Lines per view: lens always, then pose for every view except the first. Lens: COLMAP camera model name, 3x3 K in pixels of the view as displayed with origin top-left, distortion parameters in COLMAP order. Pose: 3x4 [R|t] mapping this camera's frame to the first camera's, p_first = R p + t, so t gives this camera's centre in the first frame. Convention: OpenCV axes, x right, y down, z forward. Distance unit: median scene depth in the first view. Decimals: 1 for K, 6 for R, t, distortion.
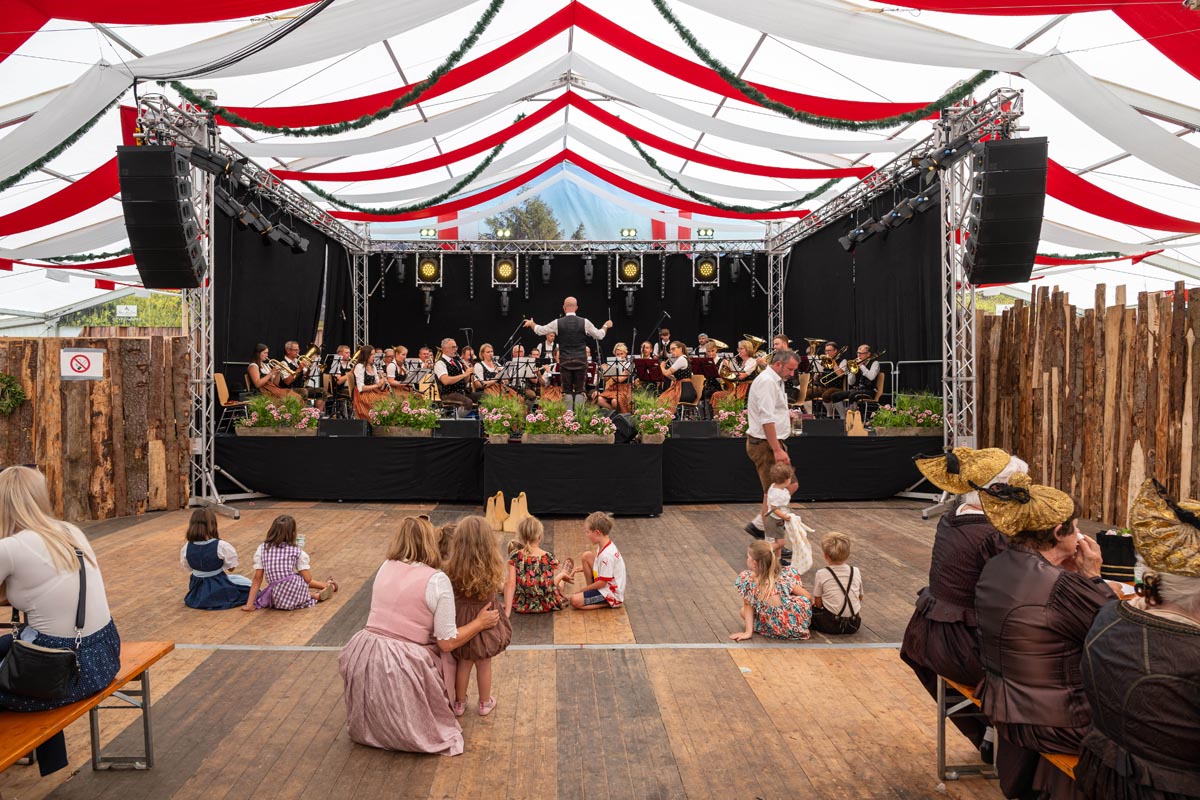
lens RADIAL K [[816.3, 0, 537.8], [0, 816.3, 404.1], [0, 0, 1]] dist [0.004063, 0.005350]
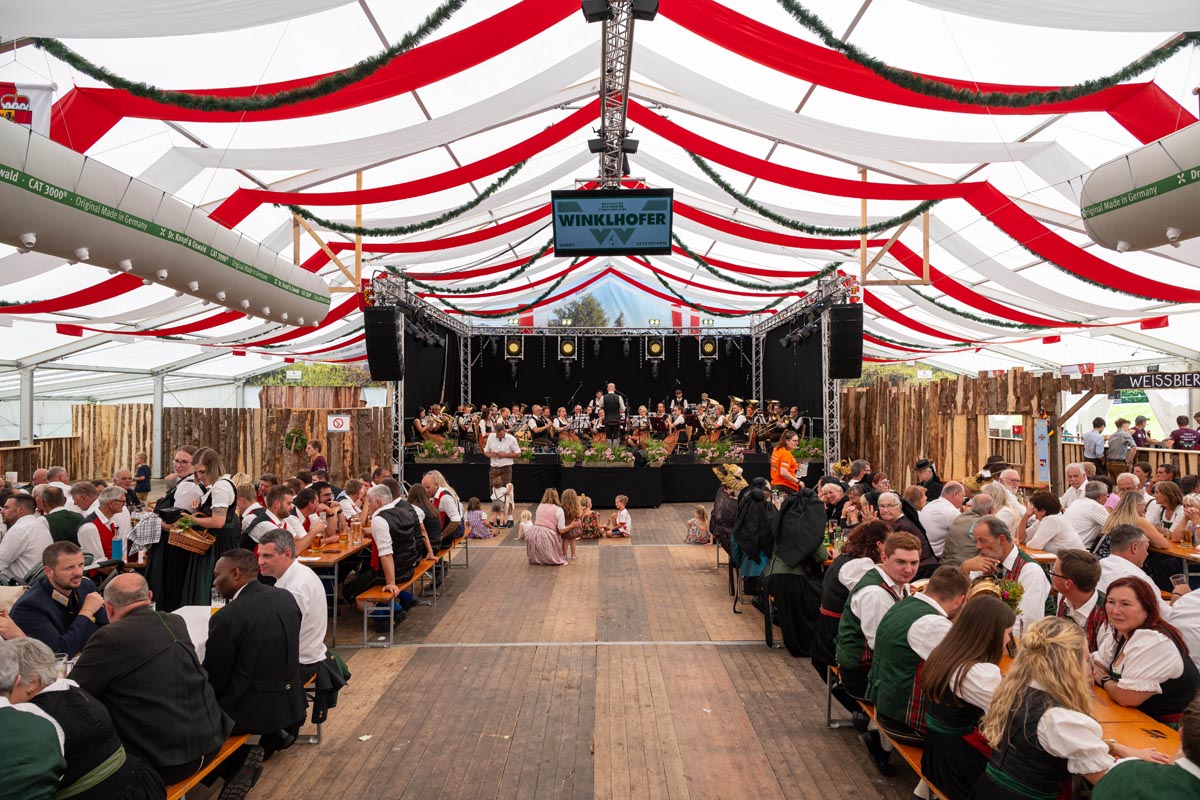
lens RADIAL K [[816.3, 0, 599.6], [0, 816.3, 410.8], [0, 0, 1]] dist [0.004063, 0.005350]
pose [[0.999916, -0.000207, 0.012945, -0.003311], [0.000600, 0.999539, -0.030346, -0.013705], [-0.012933, 0.030352, 0.999456, -0.518963]]
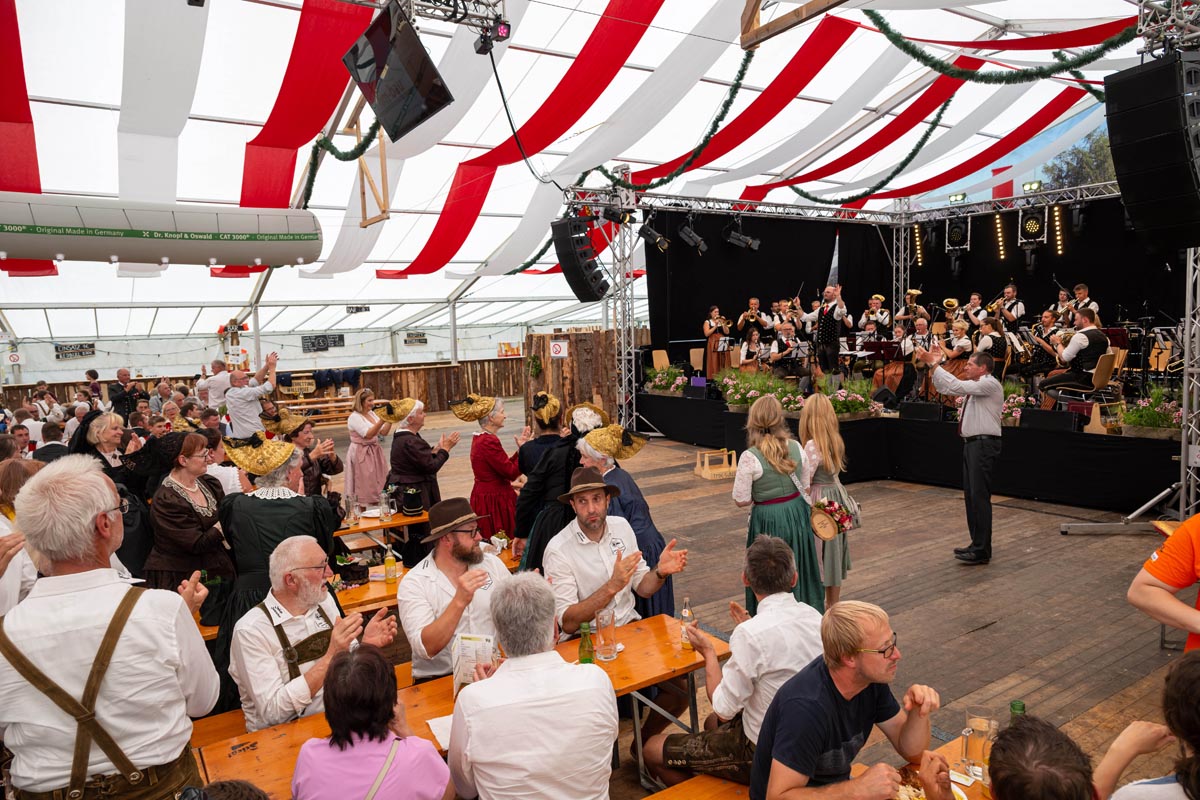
lens RADIAL K [[816.3, 0, 593.3], [0, 816.3, 401.4], [0, 0, 1]] dist [0.004063, 0.005350]
pose [[0.550087, 0.058820, -0.833034, 0.585826], [0.001499, 0.997445, 0.071419, -0.039134], [0.835106, -0.040536, 0.548593, 0.074009]]
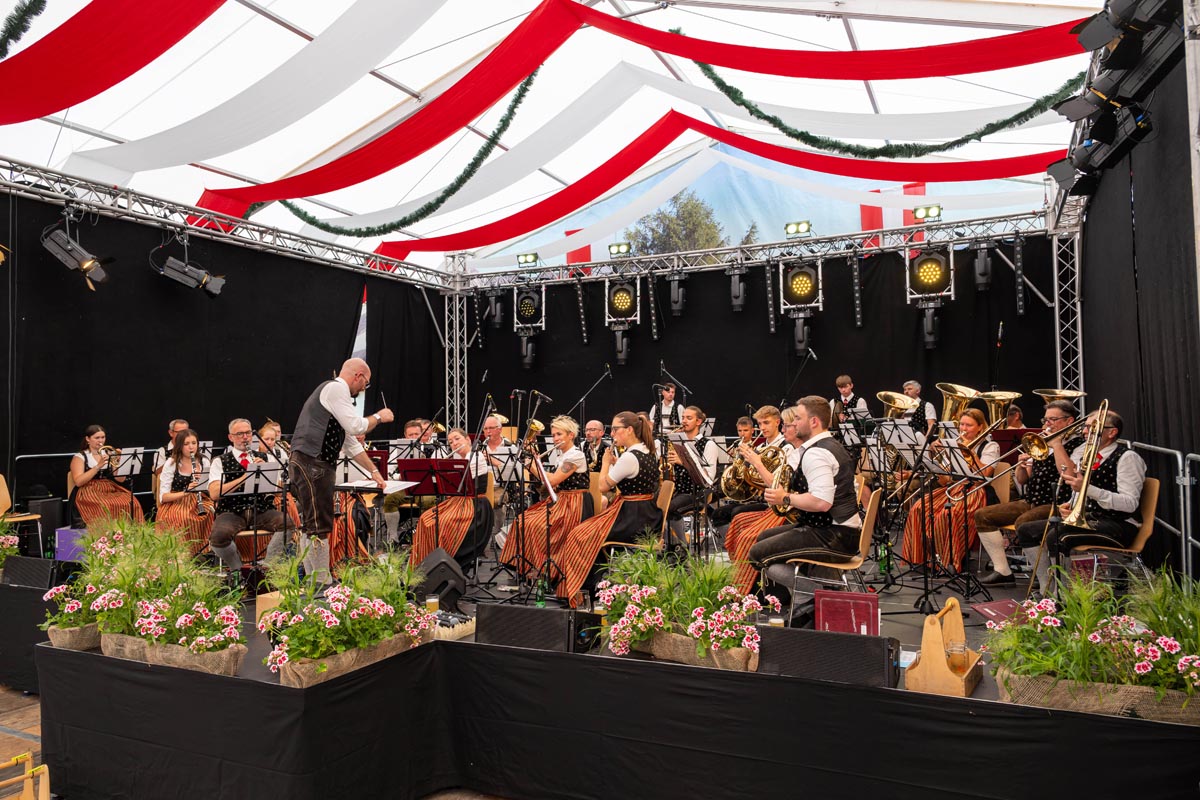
lens RADIAL K [[816.3, 0, 603.0], [0, 816.3, 402.7], [0, 0, 1]] dist [0.004063, 0.005350]
pose [[0.904448, -0.023937, -0.425911, 0.298500], [-0.000017, 0.998422, -0.056149, -0.045700], [0.426583, 0.050791, 0.903021, 0.449157]]
